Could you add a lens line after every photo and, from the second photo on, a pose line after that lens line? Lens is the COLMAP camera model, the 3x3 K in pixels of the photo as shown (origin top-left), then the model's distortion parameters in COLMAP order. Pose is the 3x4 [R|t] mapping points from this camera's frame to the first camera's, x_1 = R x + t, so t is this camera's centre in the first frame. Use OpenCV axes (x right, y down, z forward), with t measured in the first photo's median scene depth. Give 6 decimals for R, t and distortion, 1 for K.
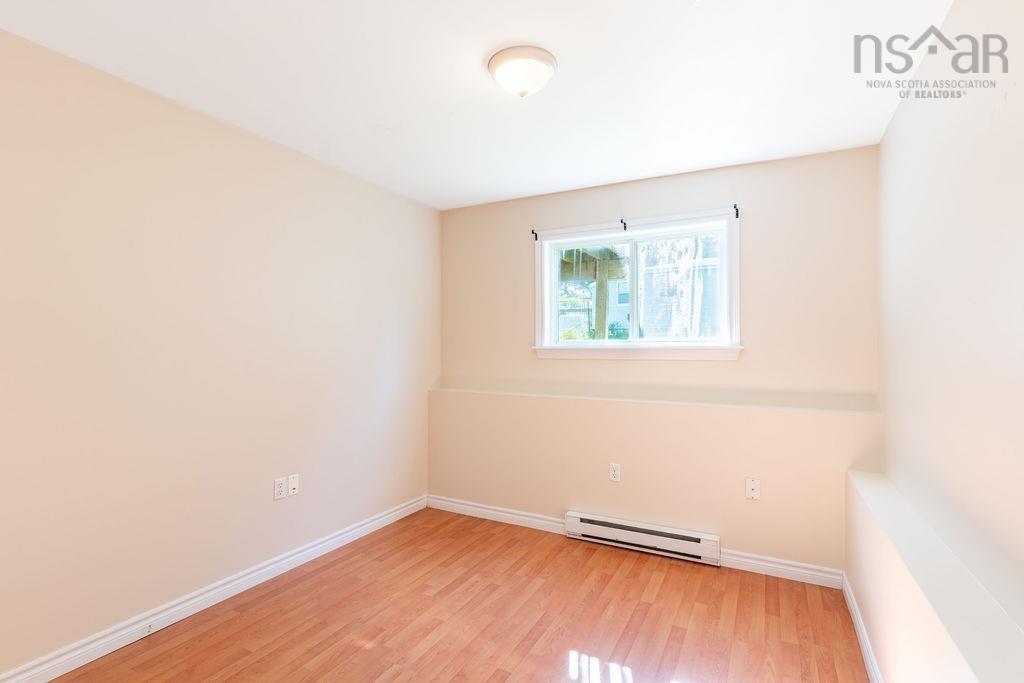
lens RADIAL K [[490.1, 0, 508.8], [0, 490.1, 346.0], [0, 0, 1]] dist [0.002476, -0.000119]
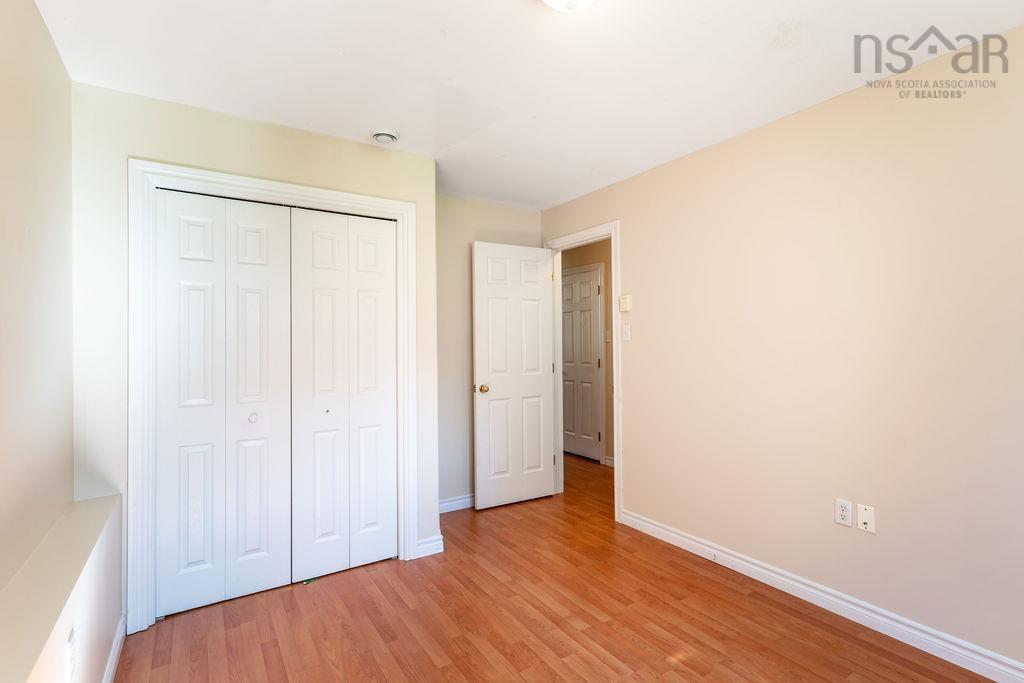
lens RADIAL K [[490.1, 0, 511.6], [0, 490.1, 342.2], [0, 0, 1]] dist [0.002476, -0.000119]
pose [[-0.484604, -0.003290, -0.874727, 0.511804], [0.001331, 0.999989, -0.004498, 0.008383], [0.874733, -0.003344, -0.484594, 0.893250]]
